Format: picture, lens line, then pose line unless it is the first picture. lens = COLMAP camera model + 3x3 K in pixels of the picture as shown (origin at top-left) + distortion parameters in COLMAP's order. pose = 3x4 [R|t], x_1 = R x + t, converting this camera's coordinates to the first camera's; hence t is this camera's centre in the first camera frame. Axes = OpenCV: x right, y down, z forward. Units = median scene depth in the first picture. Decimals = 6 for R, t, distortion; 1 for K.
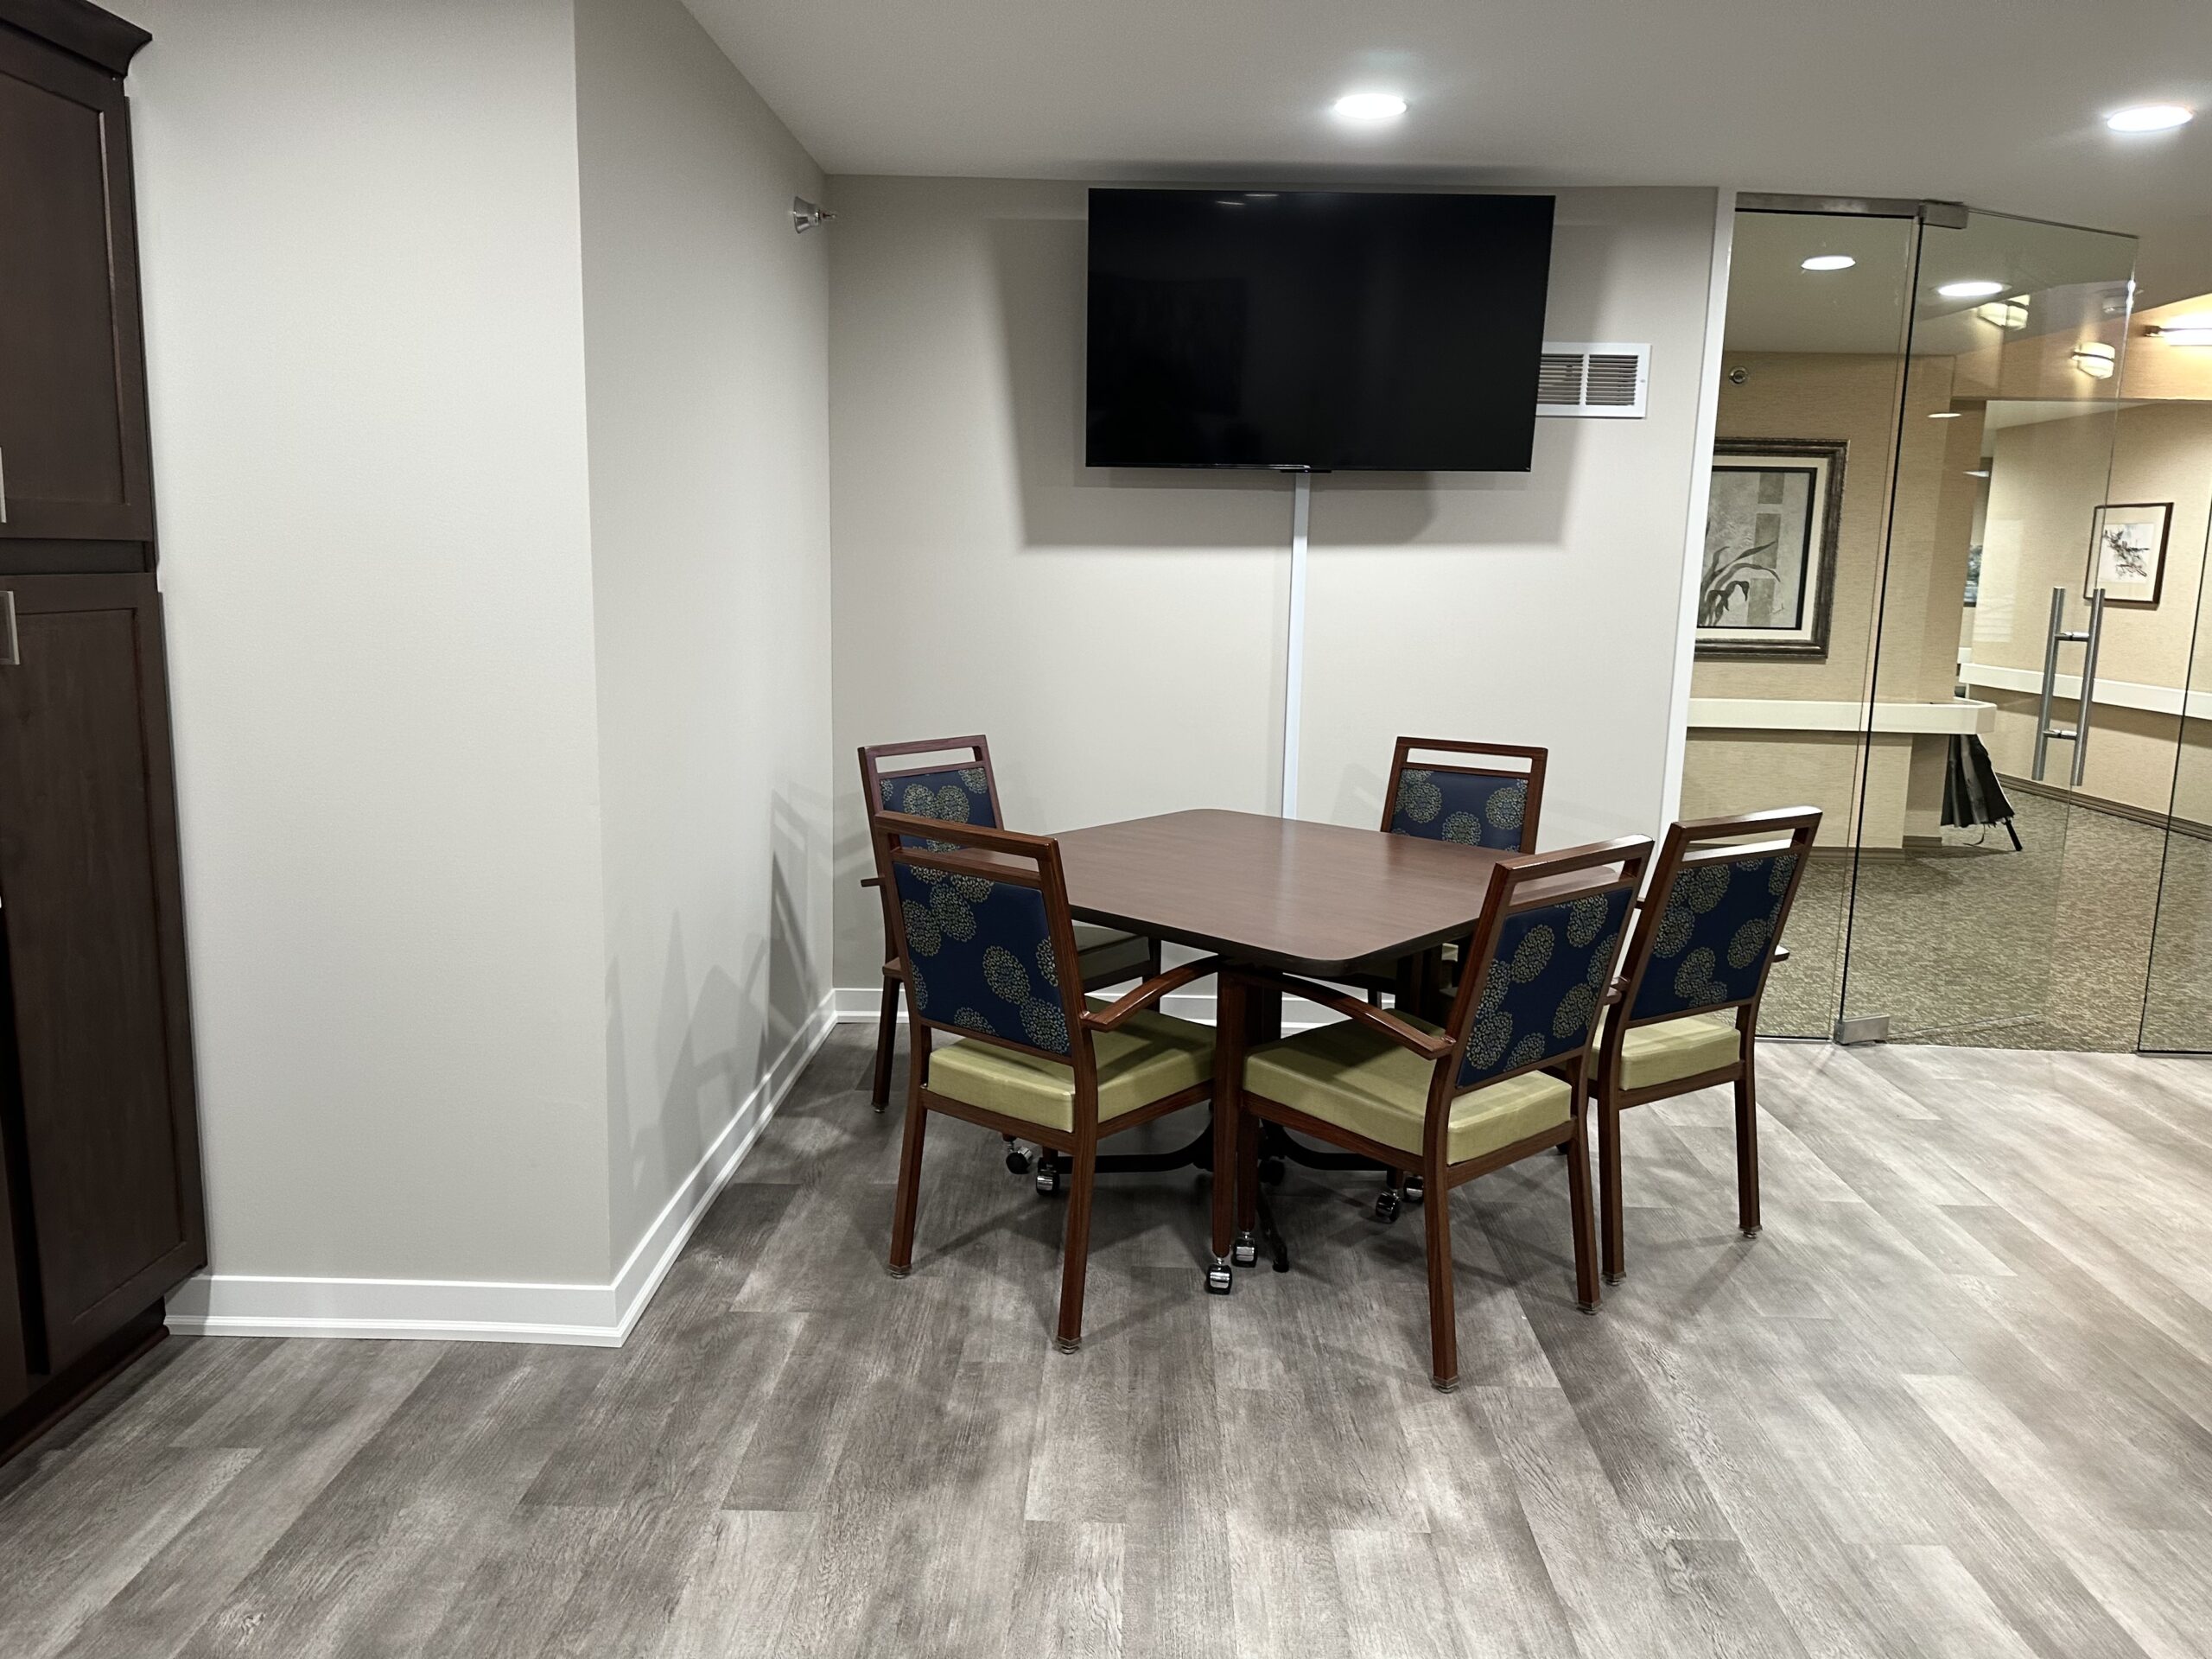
lens RADIAL K [[1576.6, 0, 1111.1], [0, 1576.6, 828.0], [0, 0, 1]] dist [-0.012526, -0.003997]
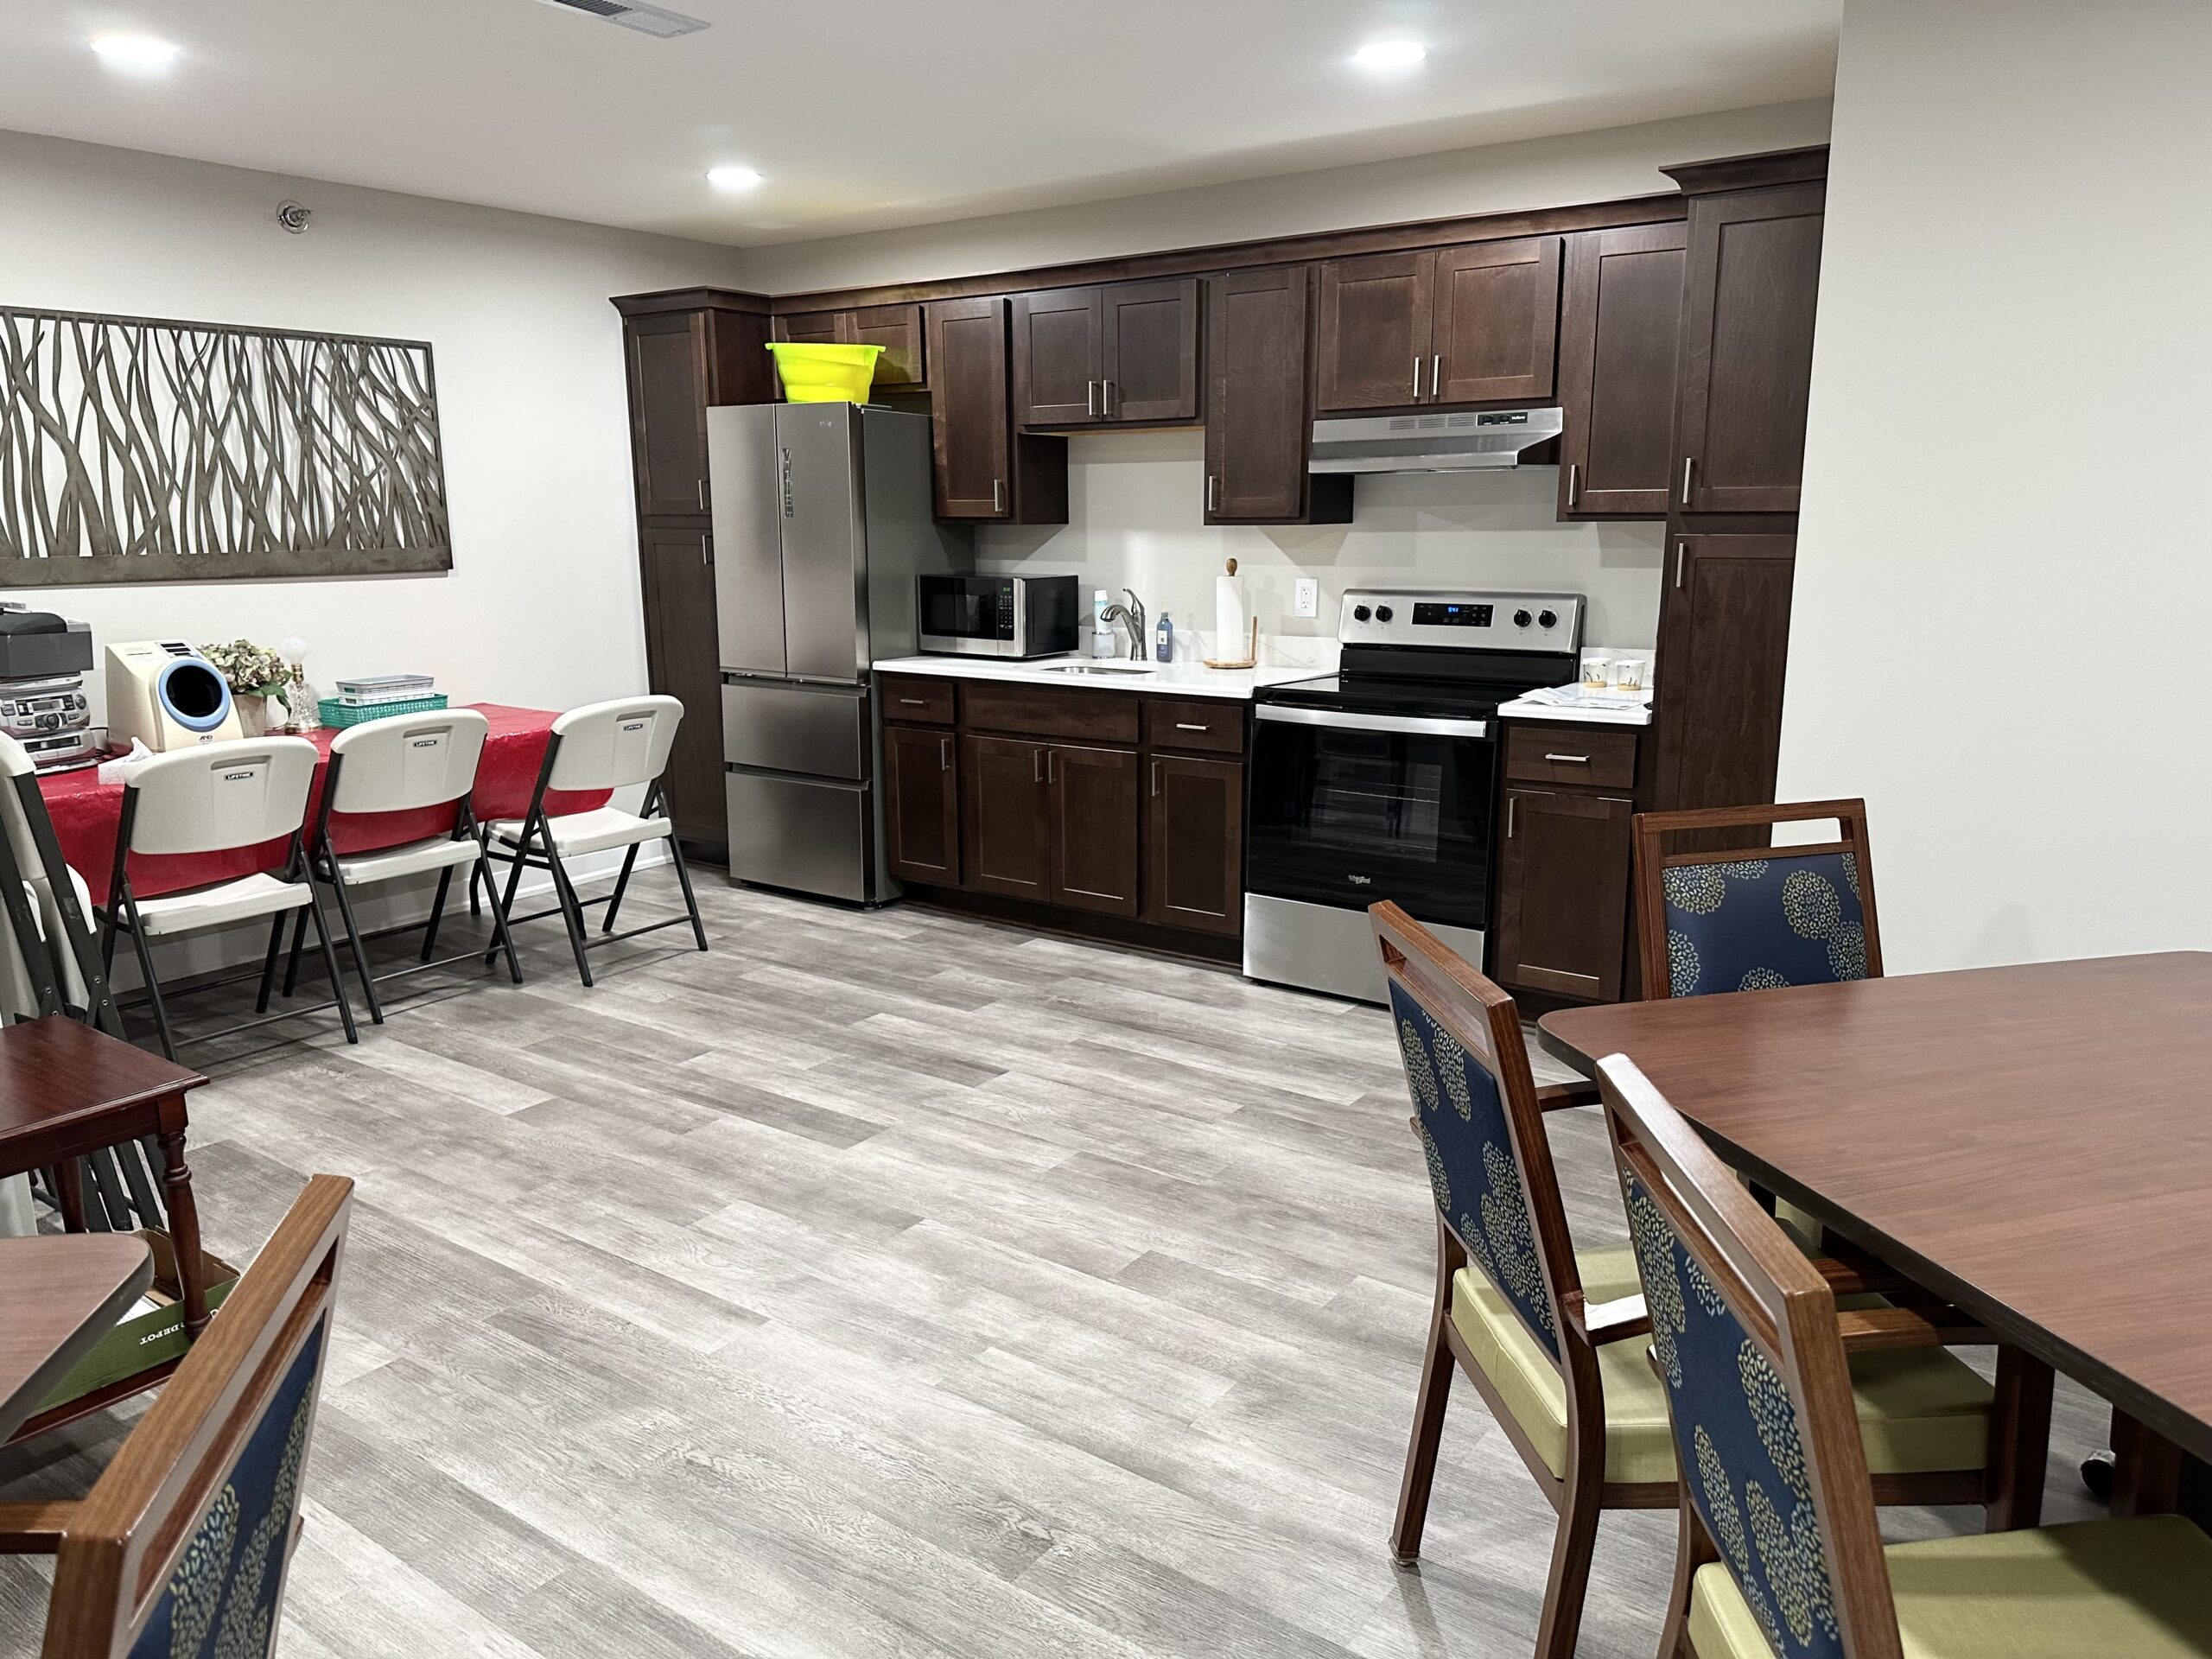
lens RADIAL K [[1576.6, 0, 1110.0], [0, 1576.6, 832.6], [0, 0, 1]] dist [-0.012526, -0.003997]
pose [[-0.566355, 0.156433, -0.809179, 1.066935], [-0.138792, 0.949695, 0.280741, -0.241512], [0.812391, 0.271307, -0.516152, 1.428420]]
